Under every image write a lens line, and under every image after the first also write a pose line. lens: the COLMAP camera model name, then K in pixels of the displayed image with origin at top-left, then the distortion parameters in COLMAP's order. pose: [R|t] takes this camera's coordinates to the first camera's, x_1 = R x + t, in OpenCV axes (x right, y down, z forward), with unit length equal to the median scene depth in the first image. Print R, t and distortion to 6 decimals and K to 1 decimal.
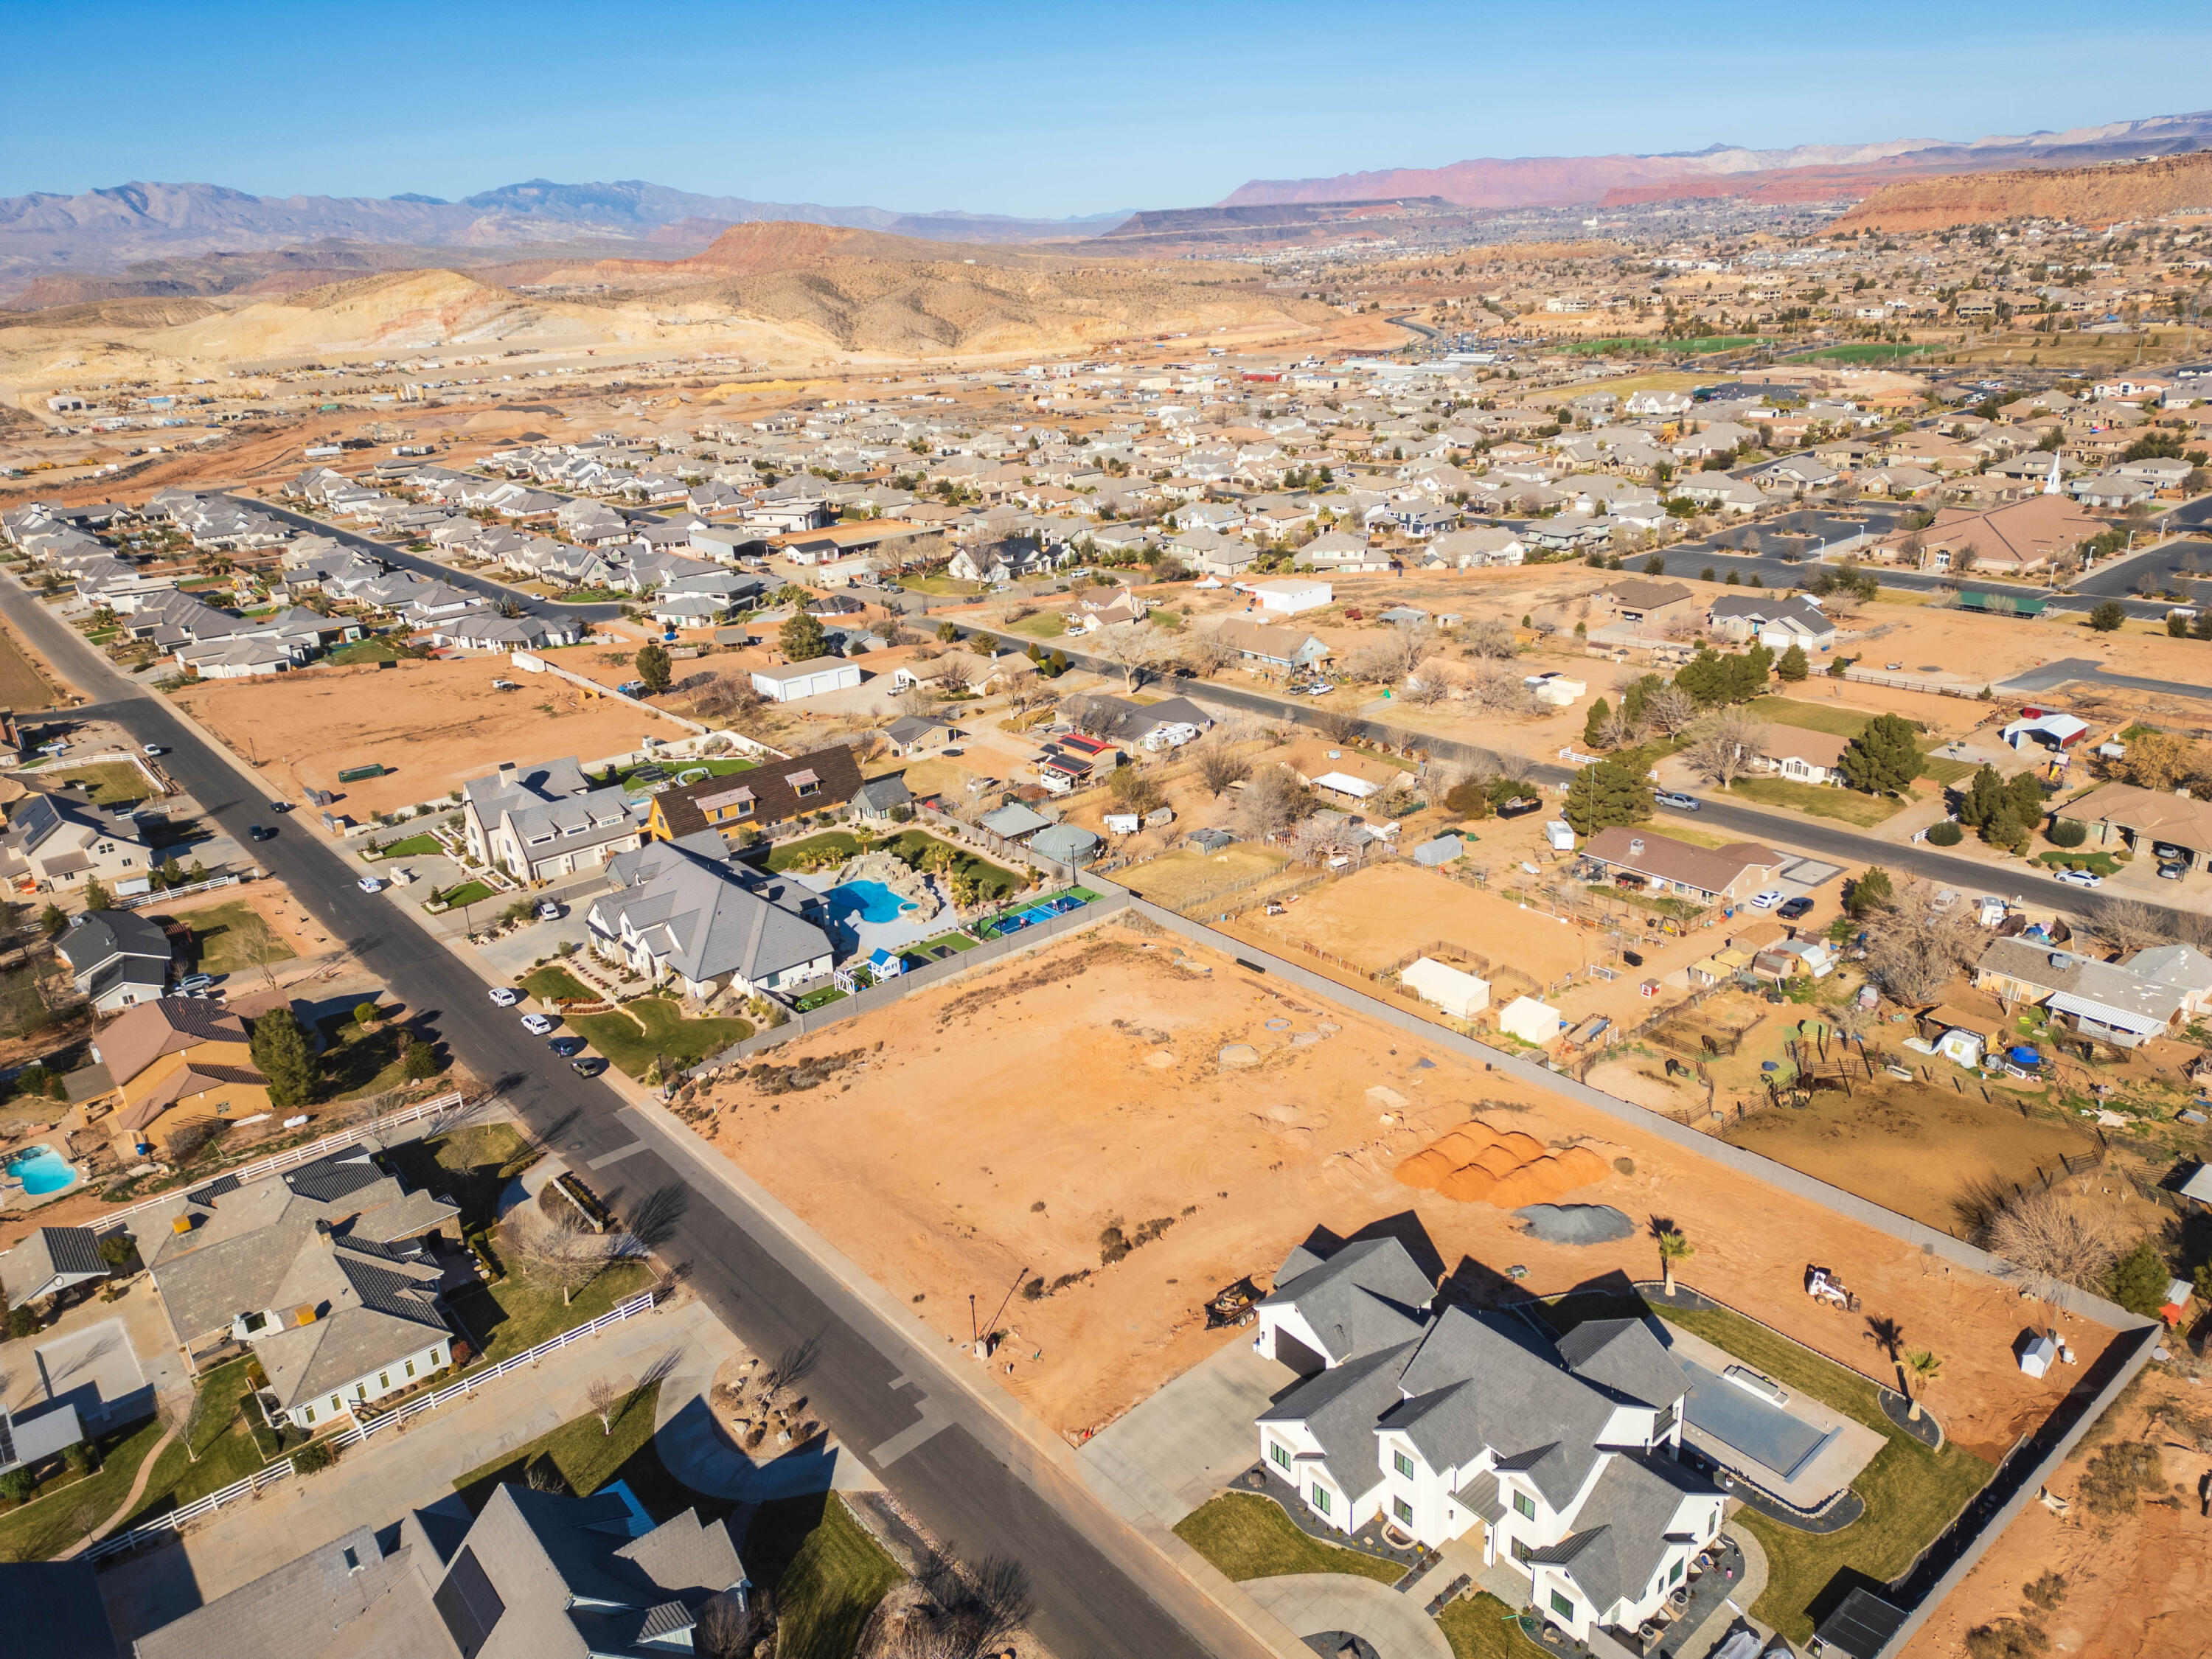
lens RADIAL K [[1524.8, 0, 1122.3], [0, 1524.8, 832.1], [0, 0, 1]] dist [0.084375, -0.068015]
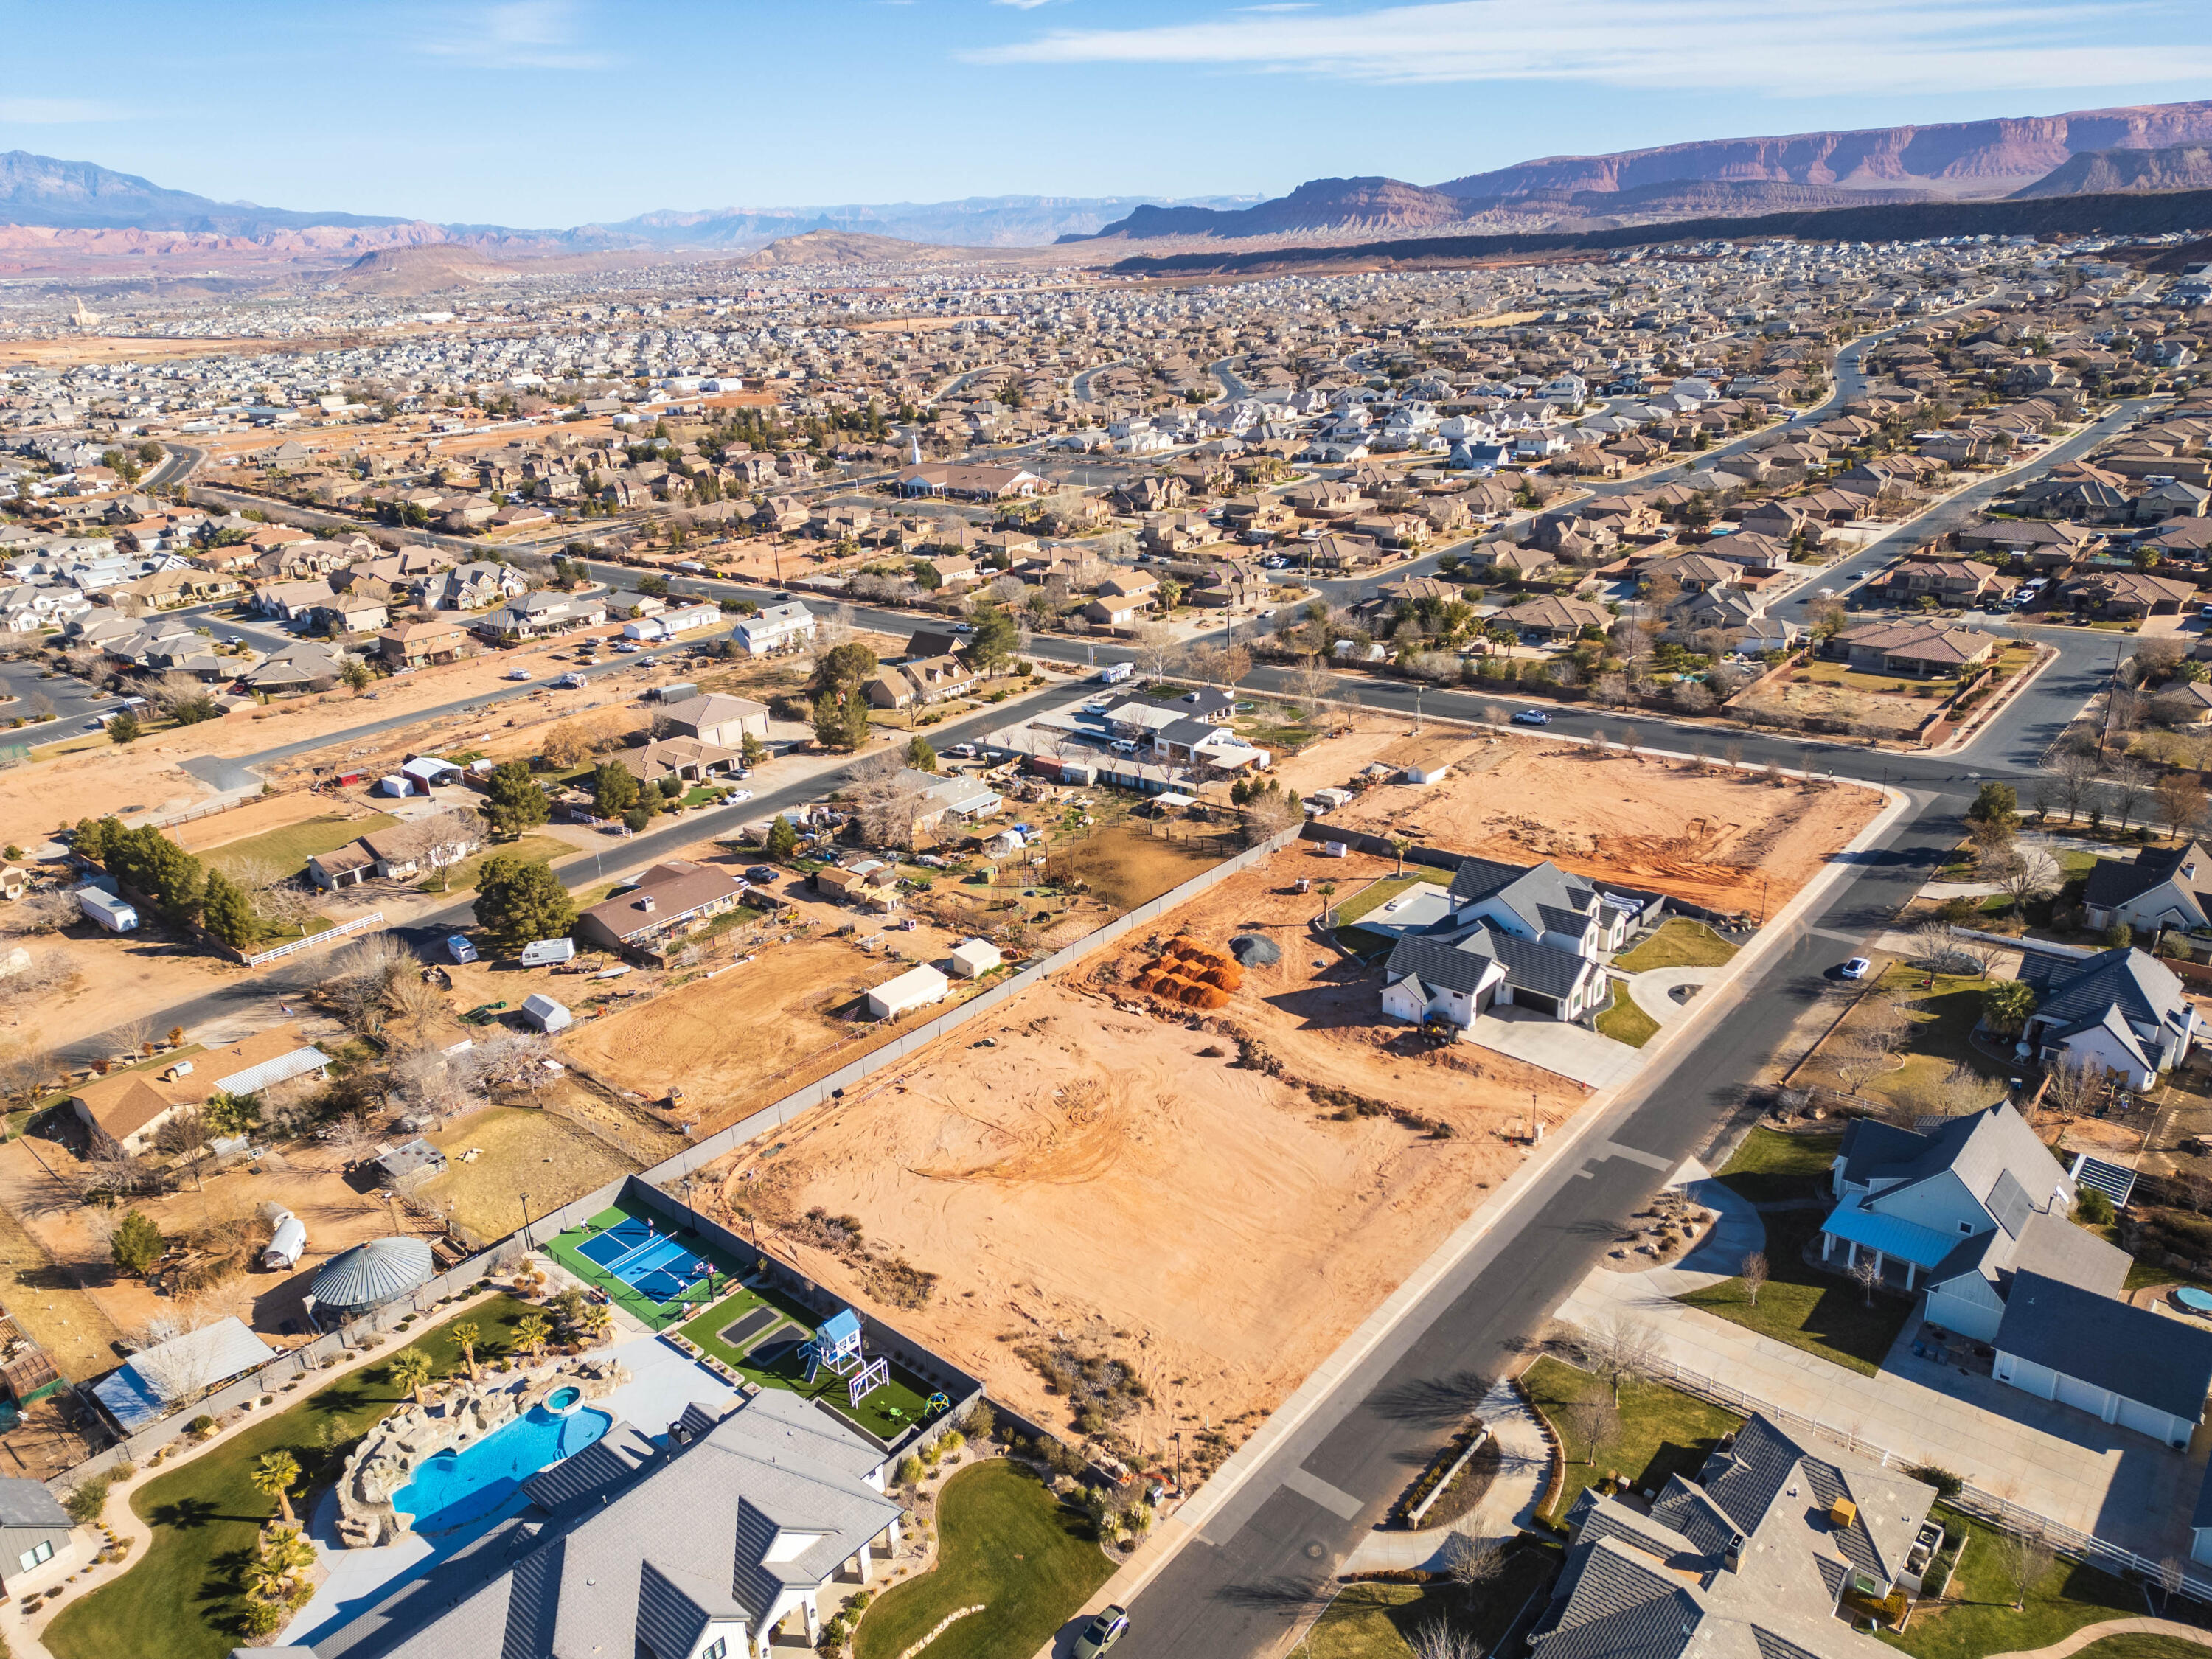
lens RADIAL K [[1541.4, 0, 1111.7], [0, 1541.4, 824.7], [0, 0, 1]] dist [0.100280, -0.099171]
pose [[-0.158563, -0.293918, 0.942587, -0.669622], [0.398668, 0.854324, 0.333460, -0.254653], [-0.903284, 0.428653, -0.018289, 0.706736]]
